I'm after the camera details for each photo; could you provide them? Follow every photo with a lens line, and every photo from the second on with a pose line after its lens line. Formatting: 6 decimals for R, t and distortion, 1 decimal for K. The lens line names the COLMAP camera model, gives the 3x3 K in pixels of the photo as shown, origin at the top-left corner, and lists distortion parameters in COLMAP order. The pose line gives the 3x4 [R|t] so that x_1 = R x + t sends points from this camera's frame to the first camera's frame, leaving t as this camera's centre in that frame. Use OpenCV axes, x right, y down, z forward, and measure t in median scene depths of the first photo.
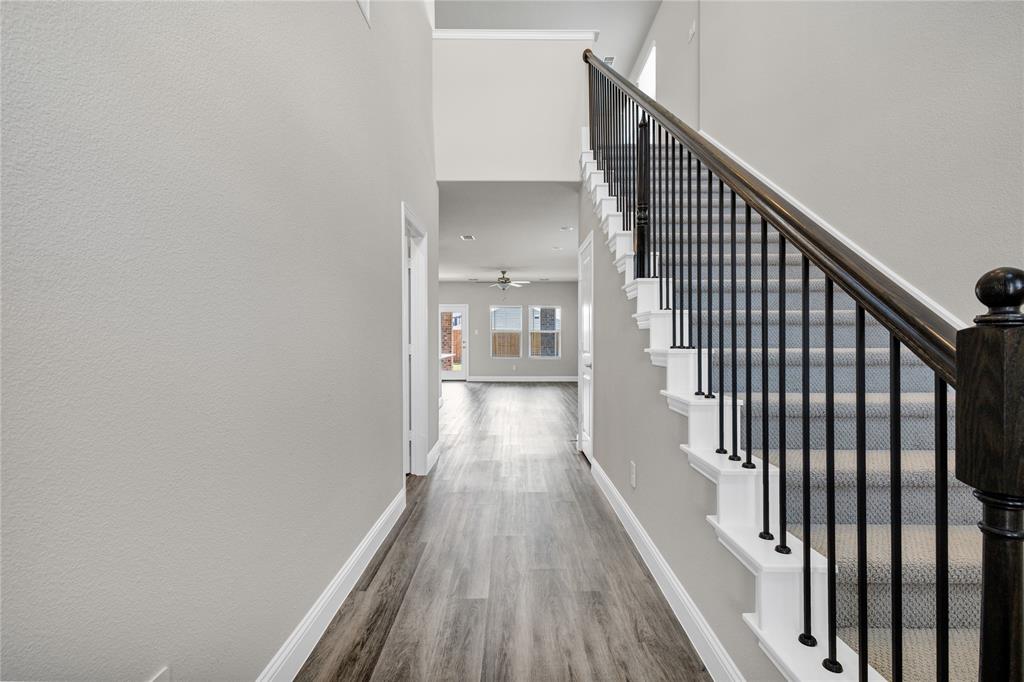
lens RADIAL K [[481.8, 0, 517.4], [0, 481.8, 340.5], [0, 0, 1]] dist [0.004977, -0.001466]
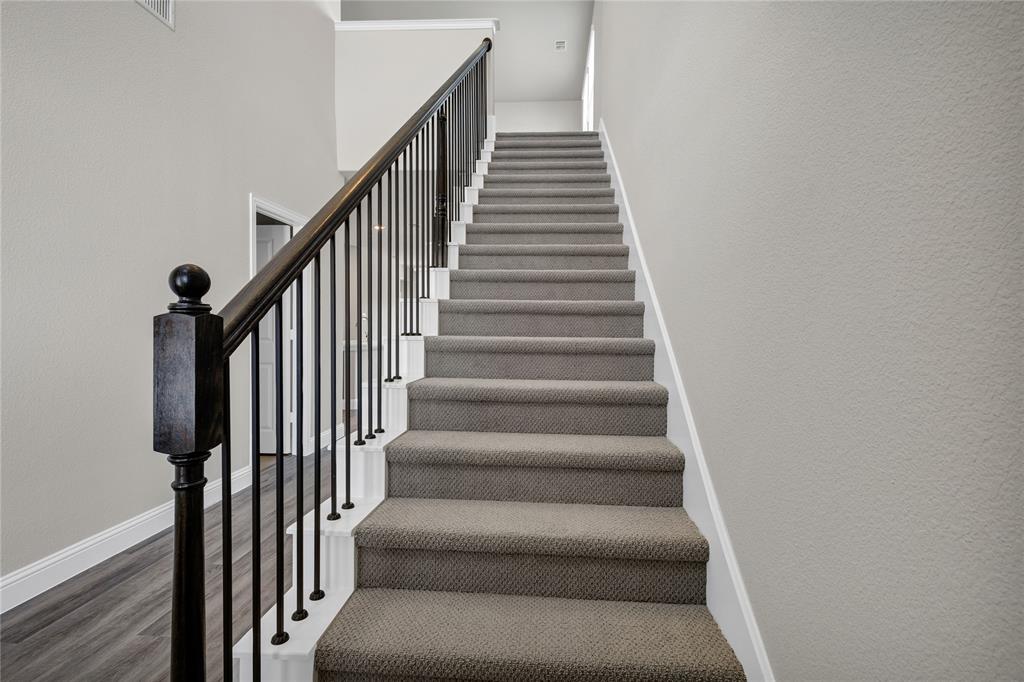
lens RADIAL K [[481.8, 0, 511.6], [0, 481.8, 339.6], [0, 0, 1]] dist [0.004977, -0.001466]
pose [[0.998257, 0.012811, -0.057615, 0.674832], [-0.011511, 0.999673, 0.022840, -0.000447], [0.057889, -0.022137, 0.998078, -0.036450]]
